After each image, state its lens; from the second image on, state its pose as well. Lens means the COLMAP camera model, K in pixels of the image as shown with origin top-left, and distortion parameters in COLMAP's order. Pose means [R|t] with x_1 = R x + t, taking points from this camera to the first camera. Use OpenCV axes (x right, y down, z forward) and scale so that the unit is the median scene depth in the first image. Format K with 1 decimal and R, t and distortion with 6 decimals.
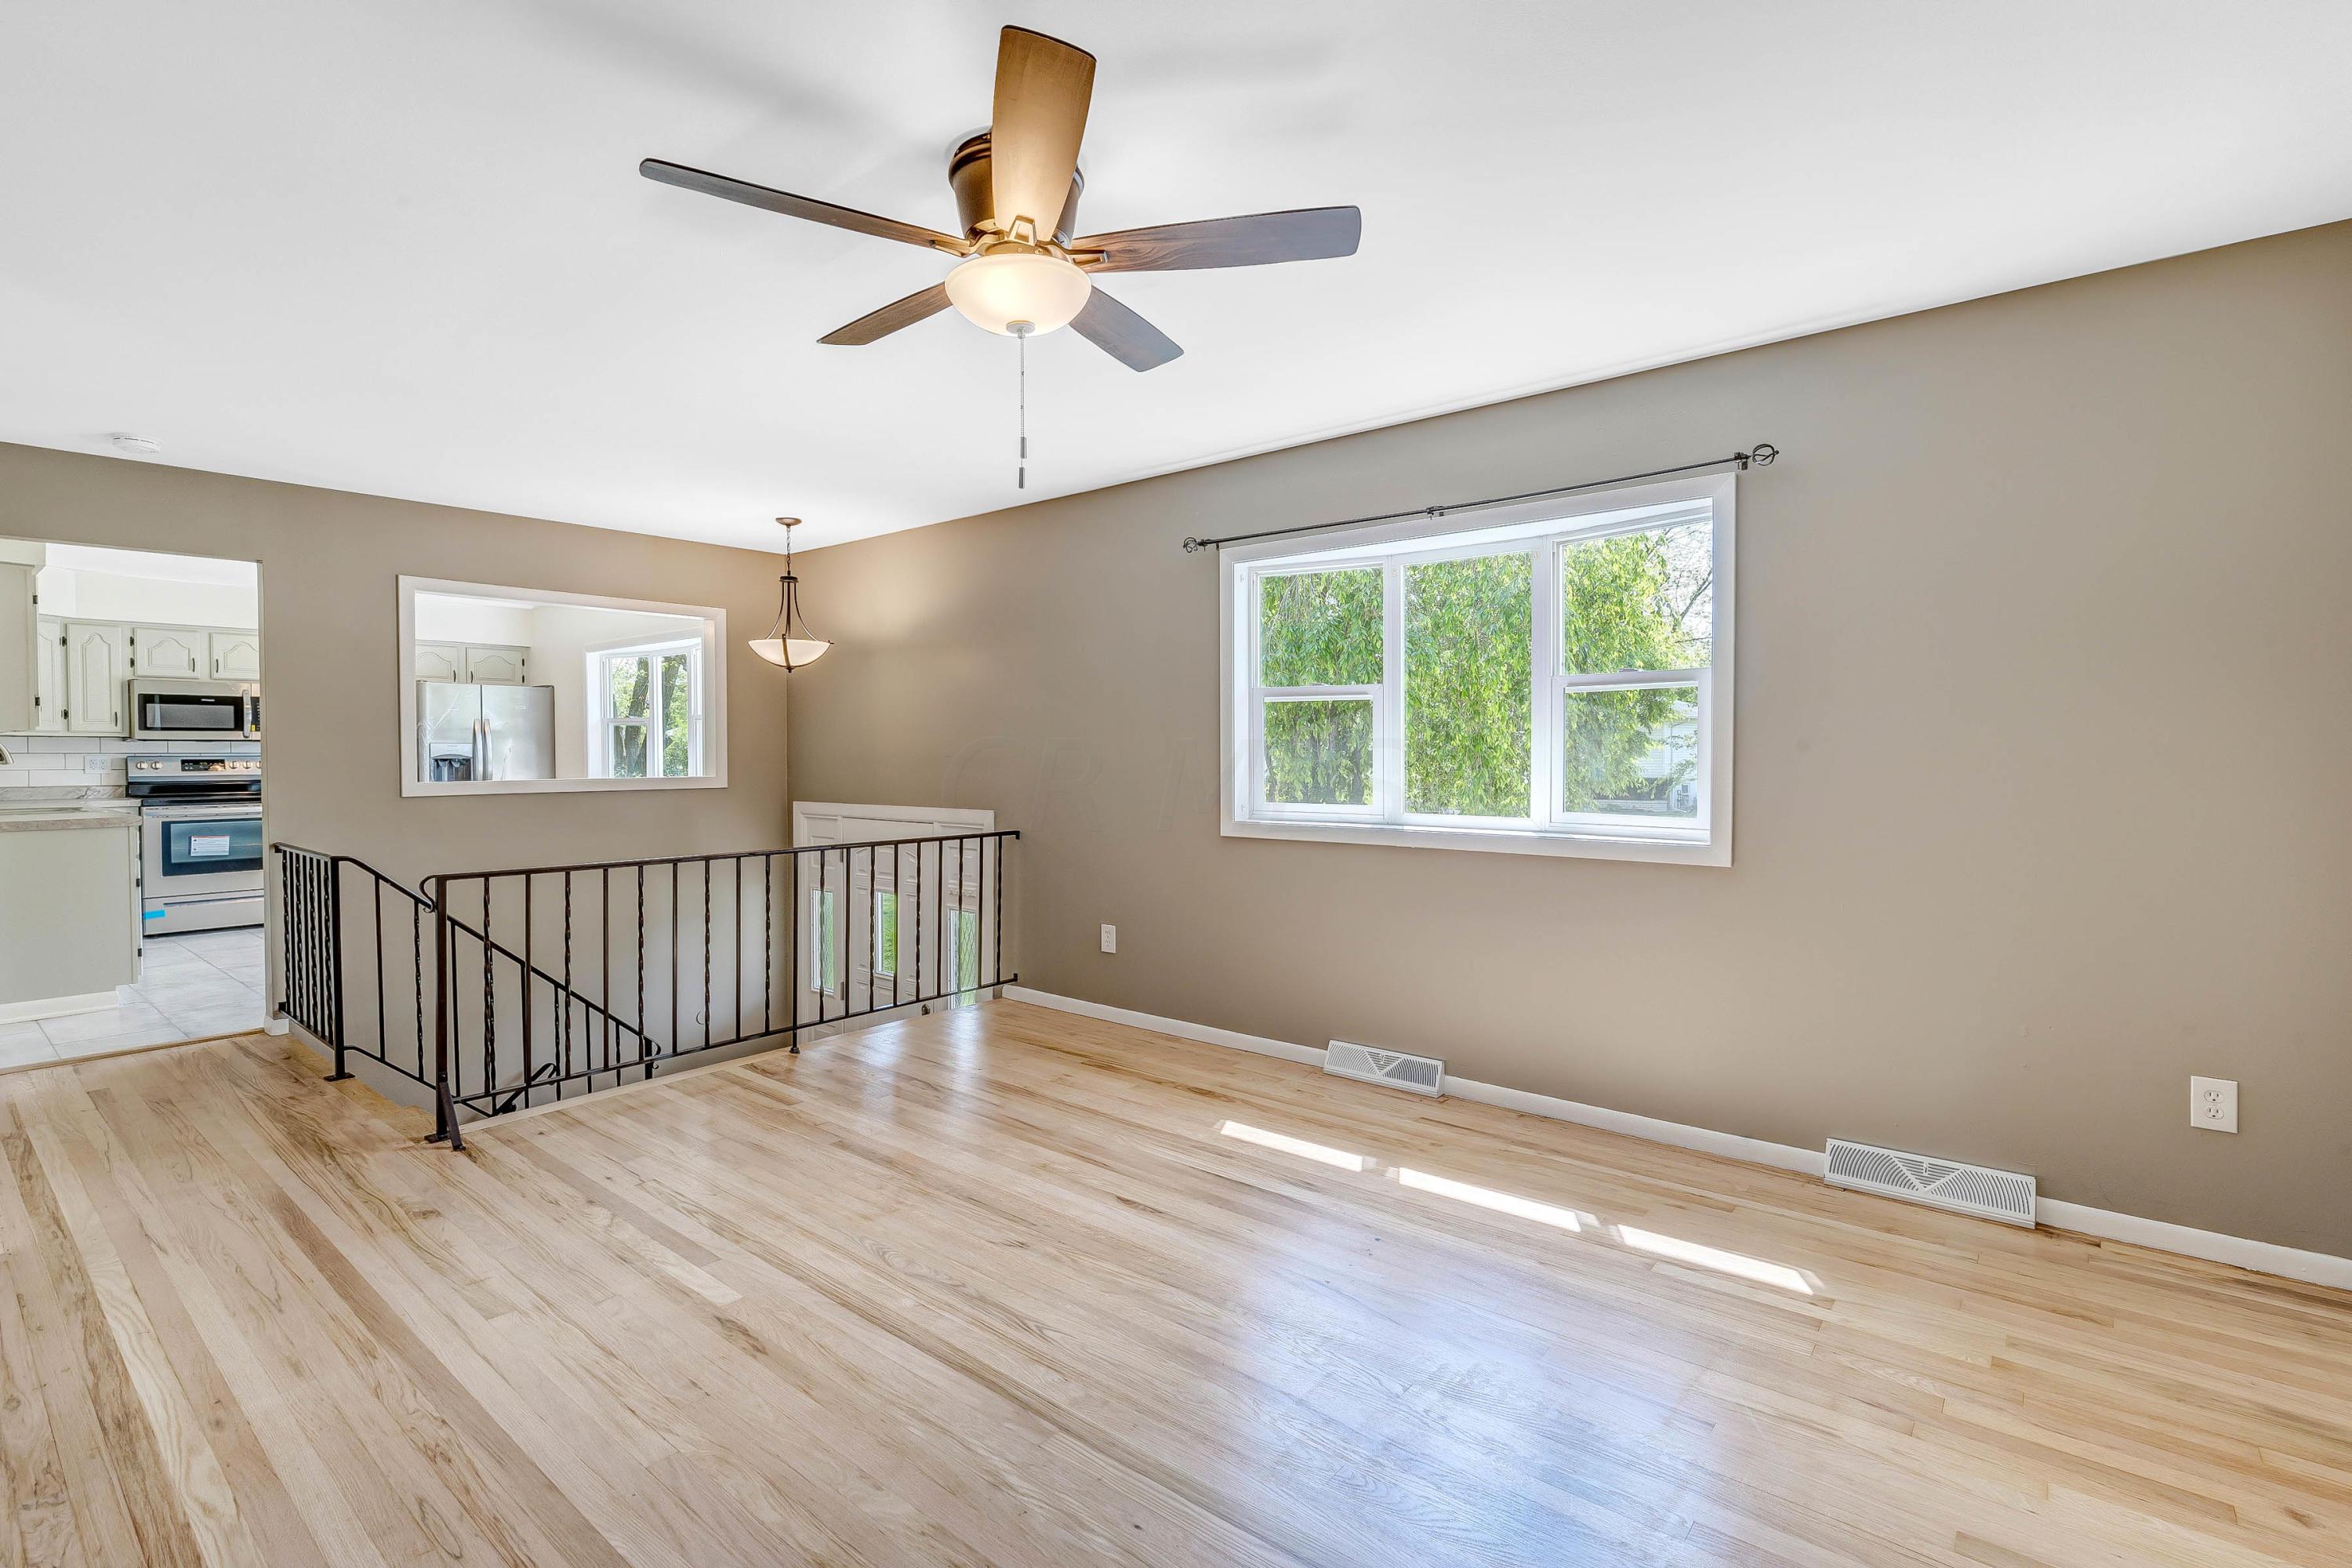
lens RADIAL K [[1076.8, 0, 1192.2], [0, 1076.8, 769.6], [0, 0, 1]] dist [0.005126, -0.001550]
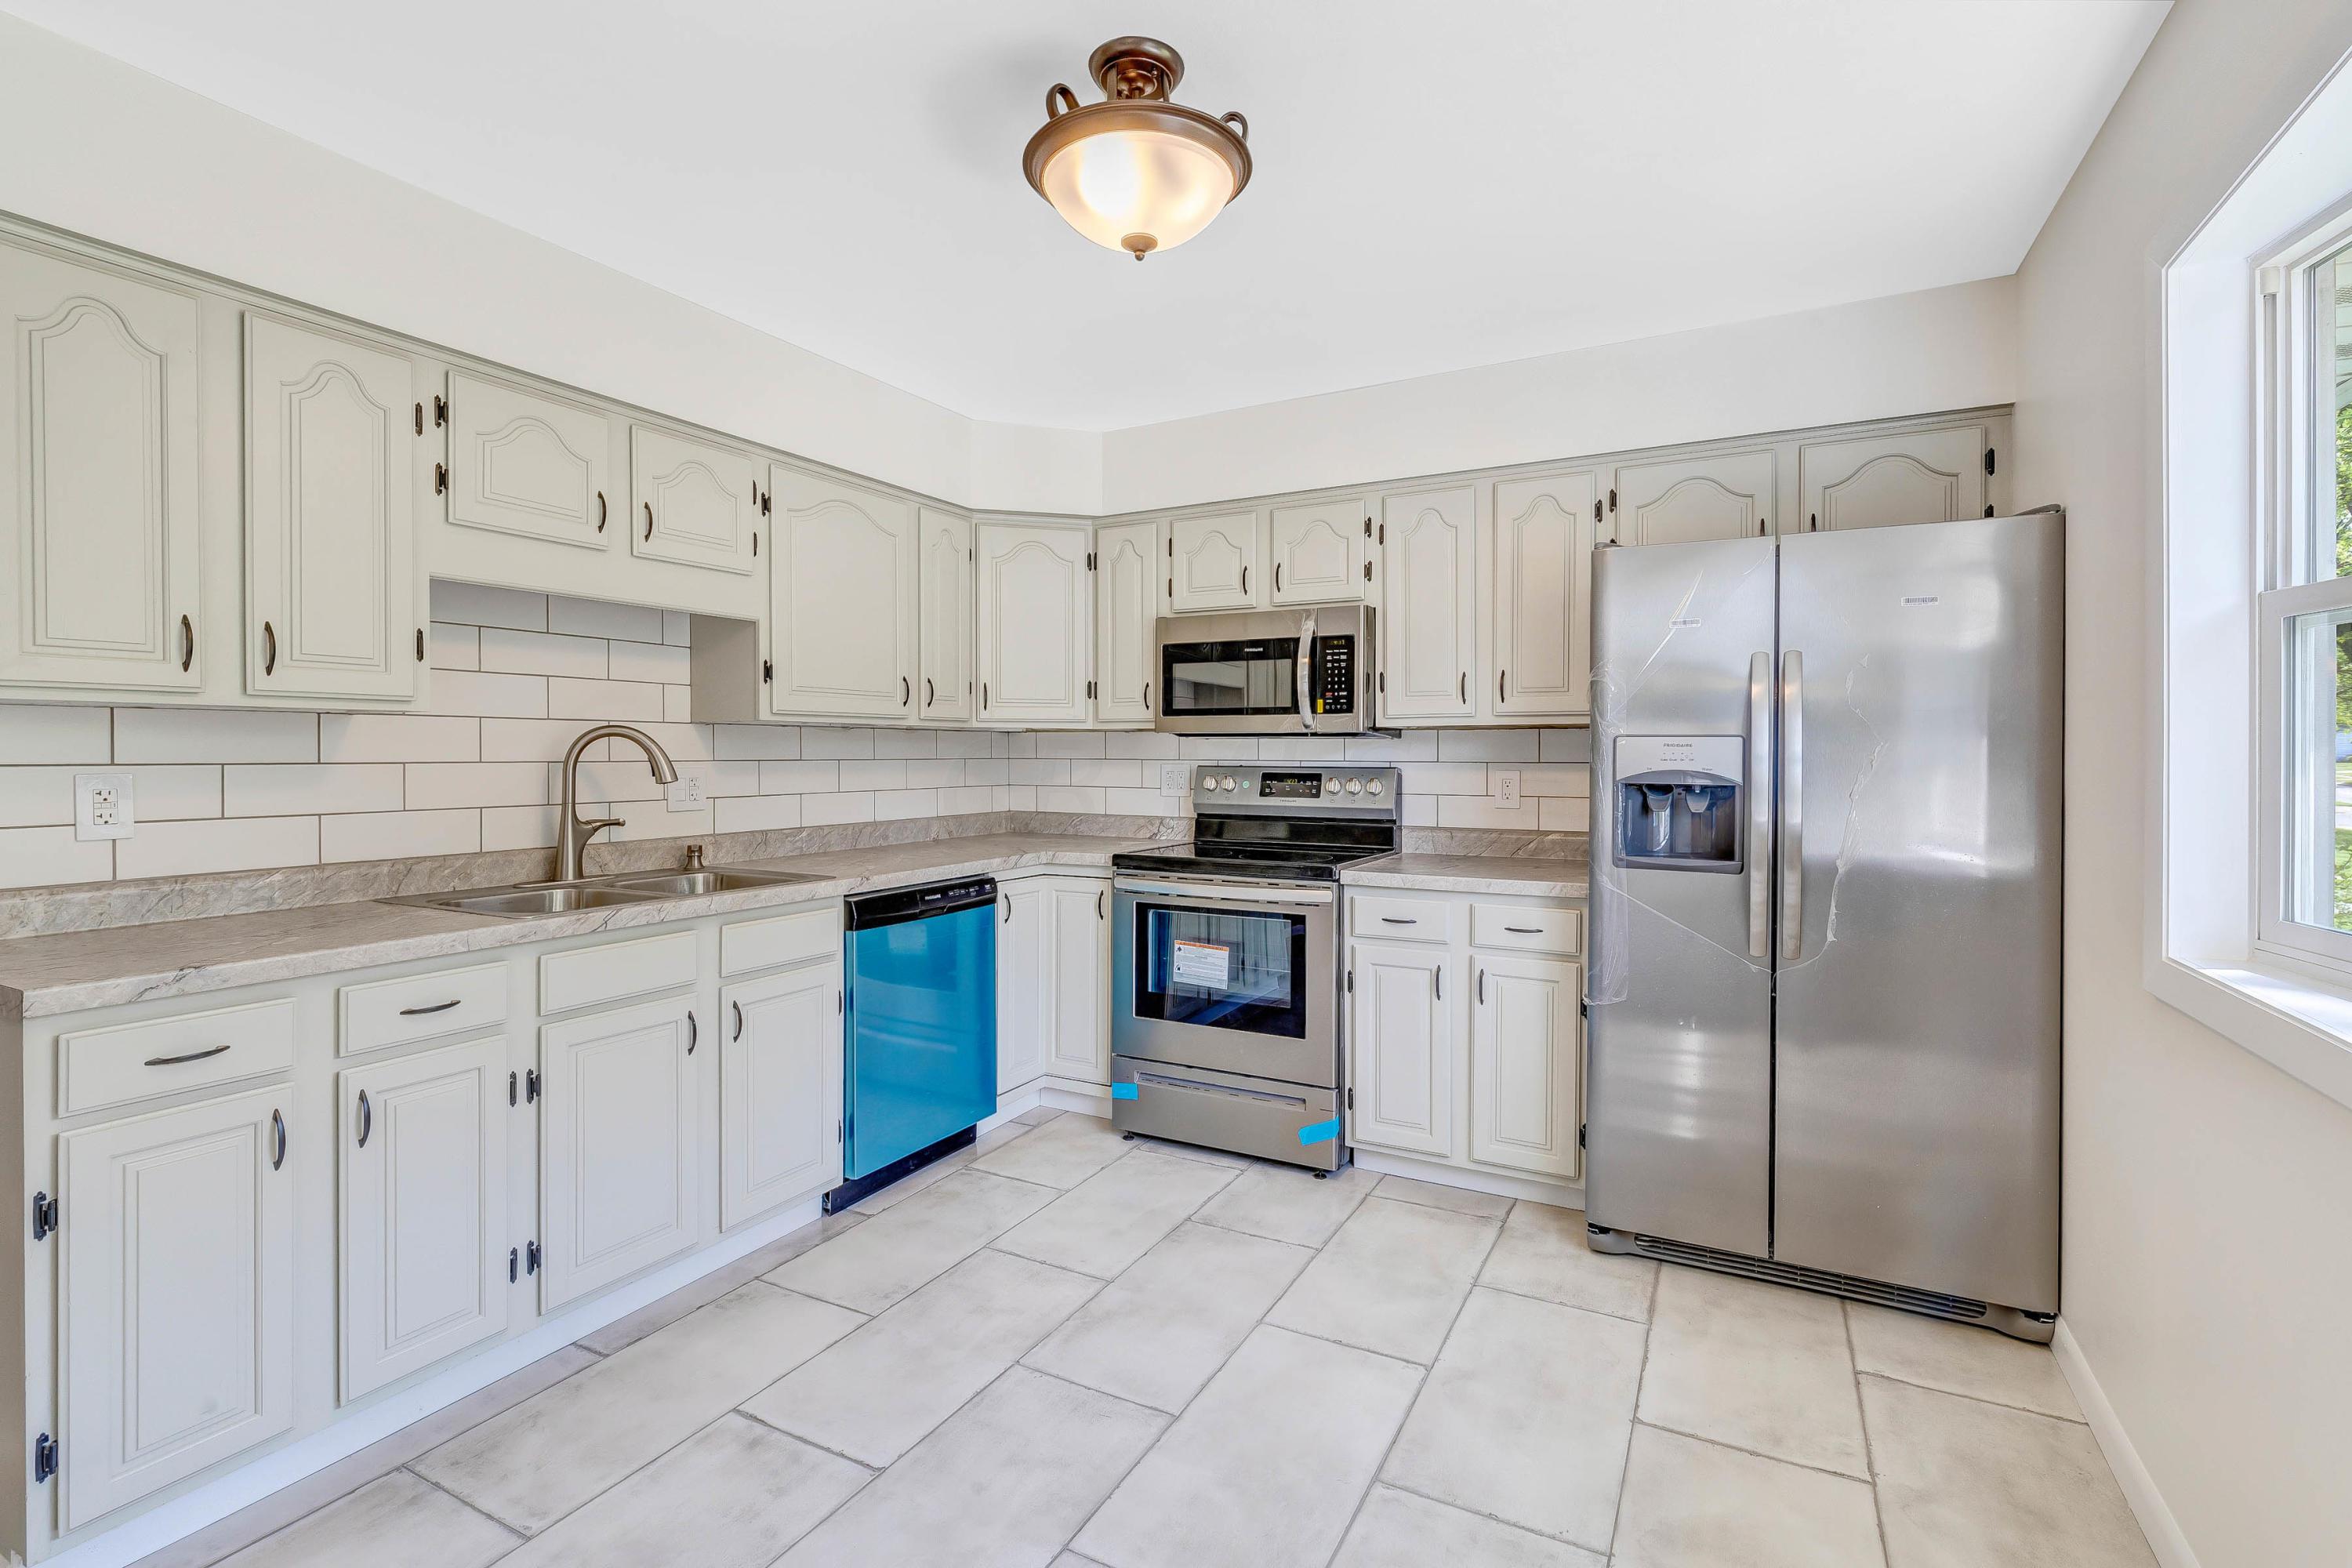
lens RADIAL K [[1076.8, 0, 1188.1], [0, 1076.8, 760.0], [0, 0, 1]] dist [0.005126, -0.001550]
pose [[0.214515, 0.001451, -0.976720, -0.419500], [-0.028219, 0.999591, -0.004713, -0.011821], [0.976313, 0.028573, 0.214469, 0.803916]]
